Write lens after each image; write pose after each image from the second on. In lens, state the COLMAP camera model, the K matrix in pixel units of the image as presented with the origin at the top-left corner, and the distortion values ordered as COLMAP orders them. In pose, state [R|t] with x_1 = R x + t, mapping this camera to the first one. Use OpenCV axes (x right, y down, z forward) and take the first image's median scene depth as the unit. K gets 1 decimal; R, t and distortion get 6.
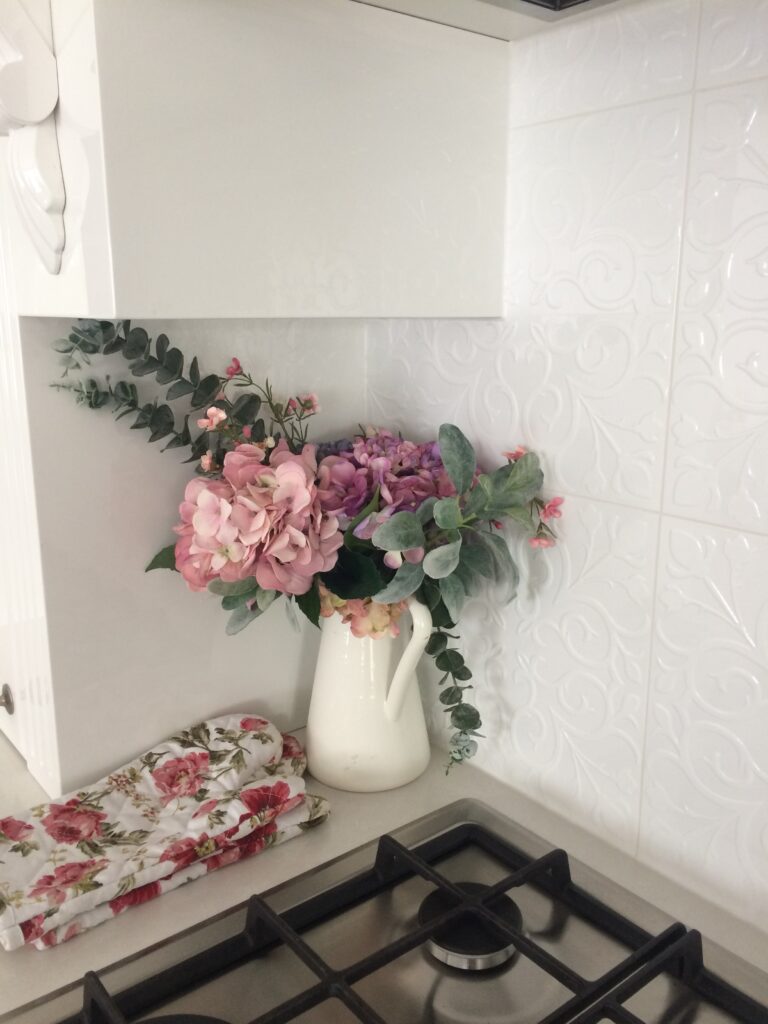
lens RADIAL K [[881.6, 0, 383.8], [0, 881.6, 513.3], [0, 0, 1]] dist [0.074131, -0.068176]
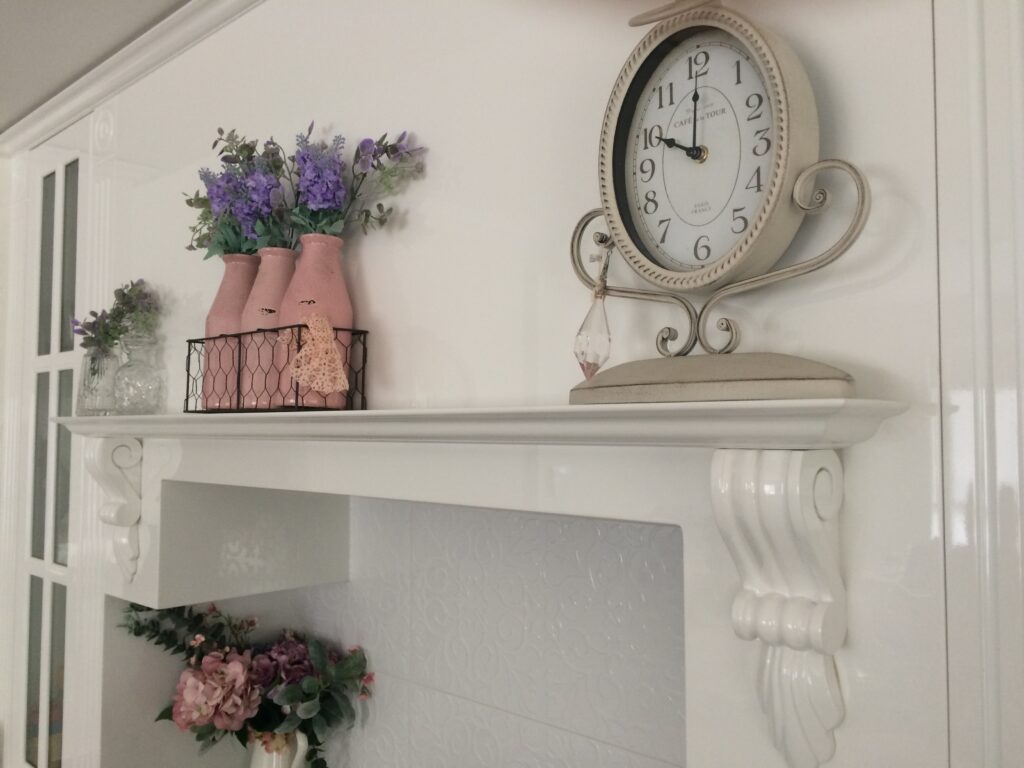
lens RADIAL K [[881.6, 0, 502.9], [0, 881.6, 389.2], [0, 0, 1]] dist [0.074131, -0.068176]
pose [[0.992429, 0.006150, 0.122666, 0.240878], [0.027414, 0.962457, -0.270045, -0.085621], [-0.119722, 0.271363, 0.955002, -1.168137]]
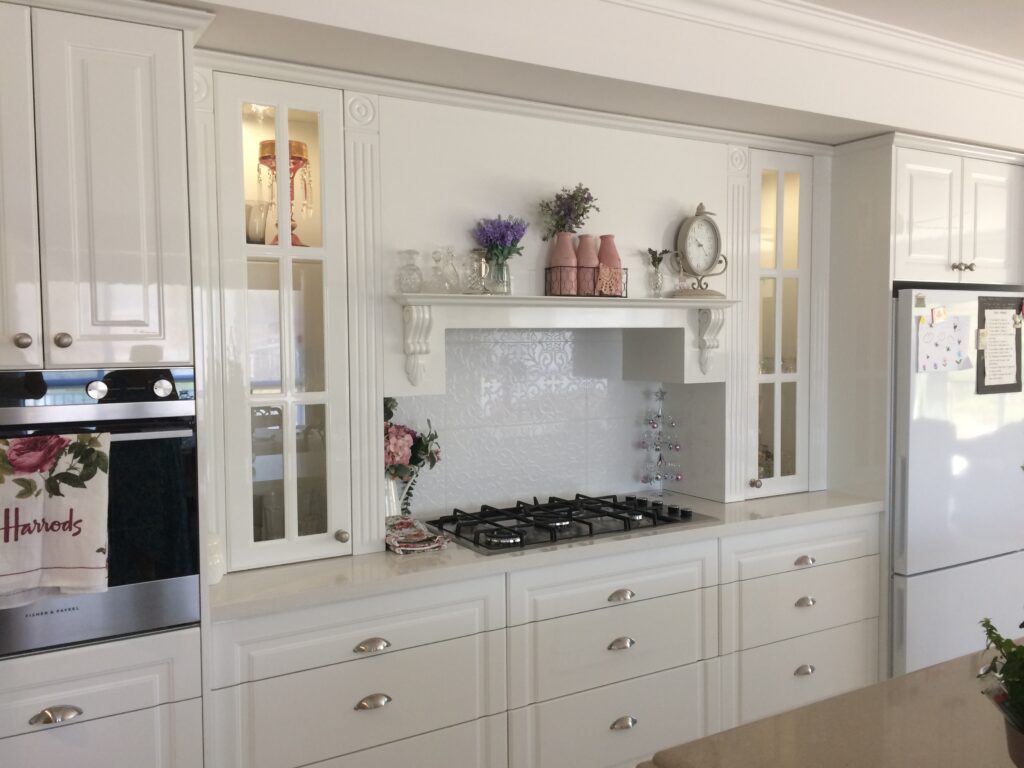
lens RADIAL K [[881.6, 0, 505.7], [0, 881.6, 390.0], [0, 0, 1]] dist [0.074131, -0.068176]
pose [[0.125260, -0.064459, 0.990028, -3.641175], [0.233187, 0.971845, 0.033772, -0.245404], [-0.964331, 0.226632, 0.136765, 0.048582]]
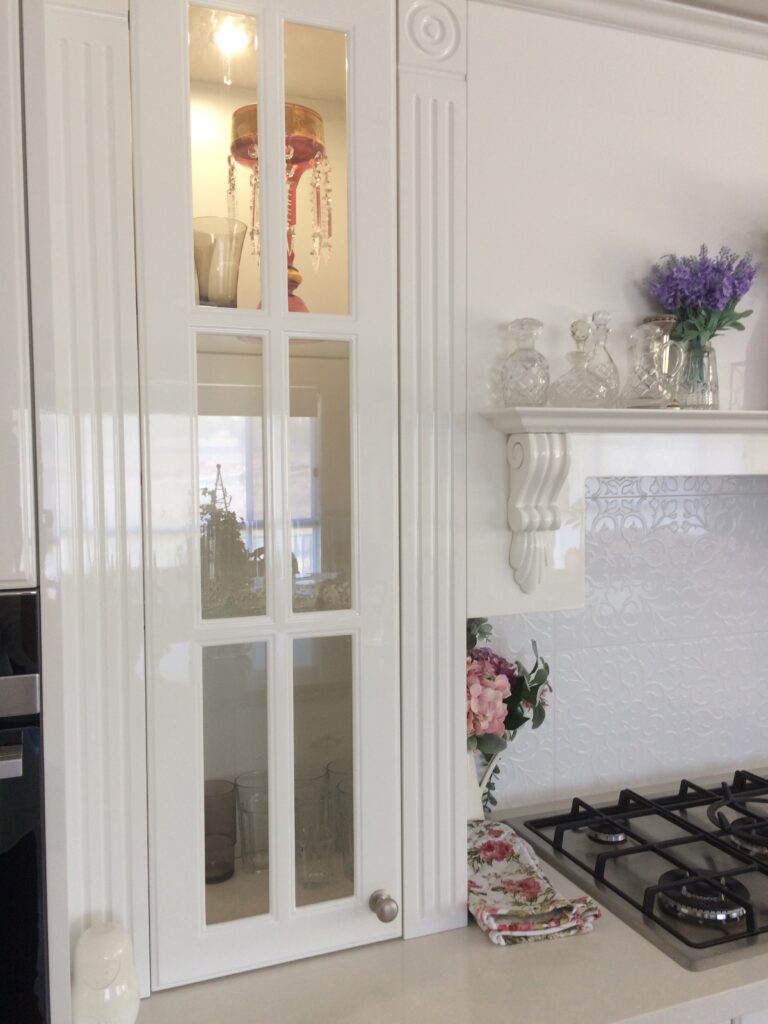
lens RADIAL K [[881.6, 0, 383.7], [0, 881.6, 520.6], [0, 0, 1]] dist [0.074131, -0.068176]
pose [[0.276447, -0.063332, 0.958940, -2.014557], [0.226913, 0.973914, -0.001094, -0.425329], [-0.933856, 0.217898, 0.283606, 0.592774]]
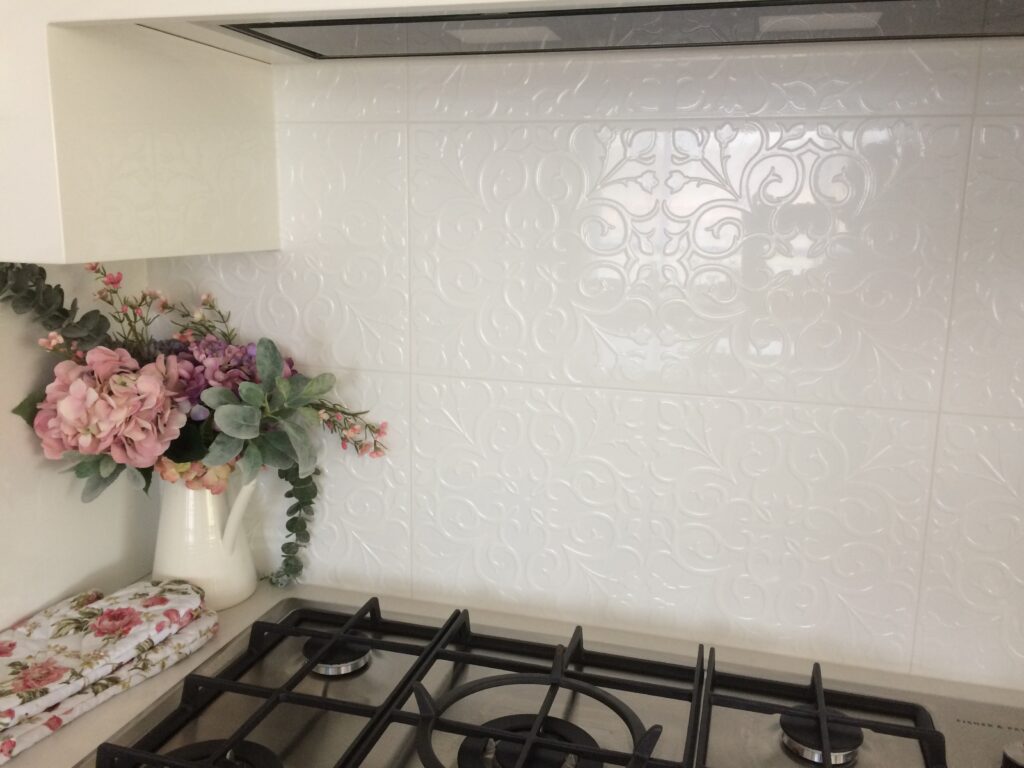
lens RADIAL K [[881.6, 0, 525.7], [0, 881.6, 388.3], [0, 0, 1]] dist [0.074131, -0.068176]
pose [[0.805255, -0.089575, 0.586123, -0.414546], [0.115732, 0.993254, -0.007205, 0.055898], [-0.581524, 0.073635, 0.810190, -0.373366]]
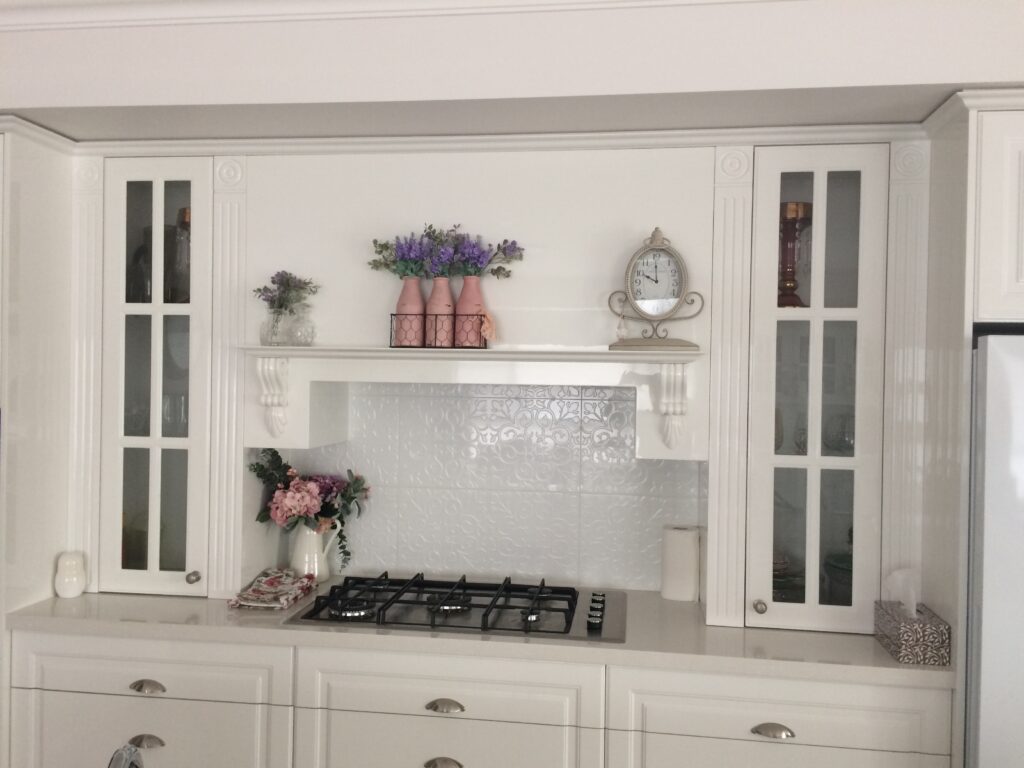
lens RADIAL K [[881.6, 0, 499.7], [0, 881.6, 385.3], [0, 0, 1]] dist [0.074131, -0.068176]
pose [[0.724873, 0.003385, 0.688874, -2.029810], [0.142110, 0.977744, -0.154341, 0.223478], [-0.674065, 0.209774, 0.708260, -2.187805]]
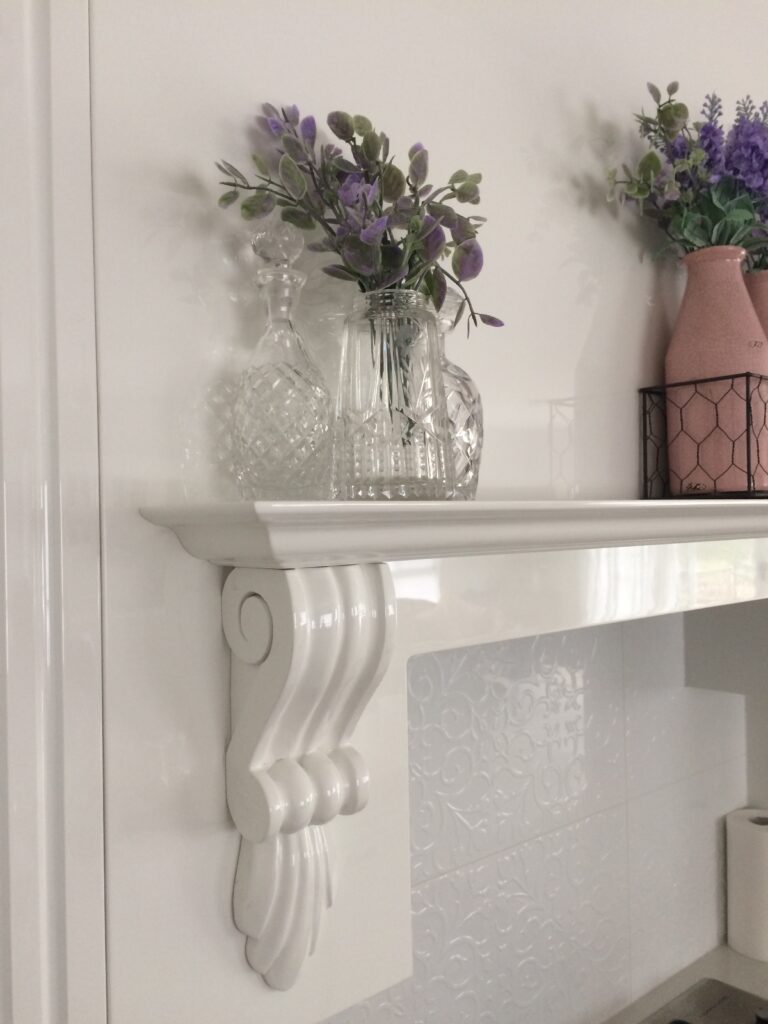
lens RADIAL K [[881.6, 0, 386.8], [0, 881.6, 512.8], [0, 0, 1]] dist [0.074131, -0.068176]
pose [[-0.073457, 0.000812, 0.997298, -0.959601], [0.242468, 0.970009, 0.017070, -0.551558], [-0.967374, 0.243067, -0.071451, 0.737618]]
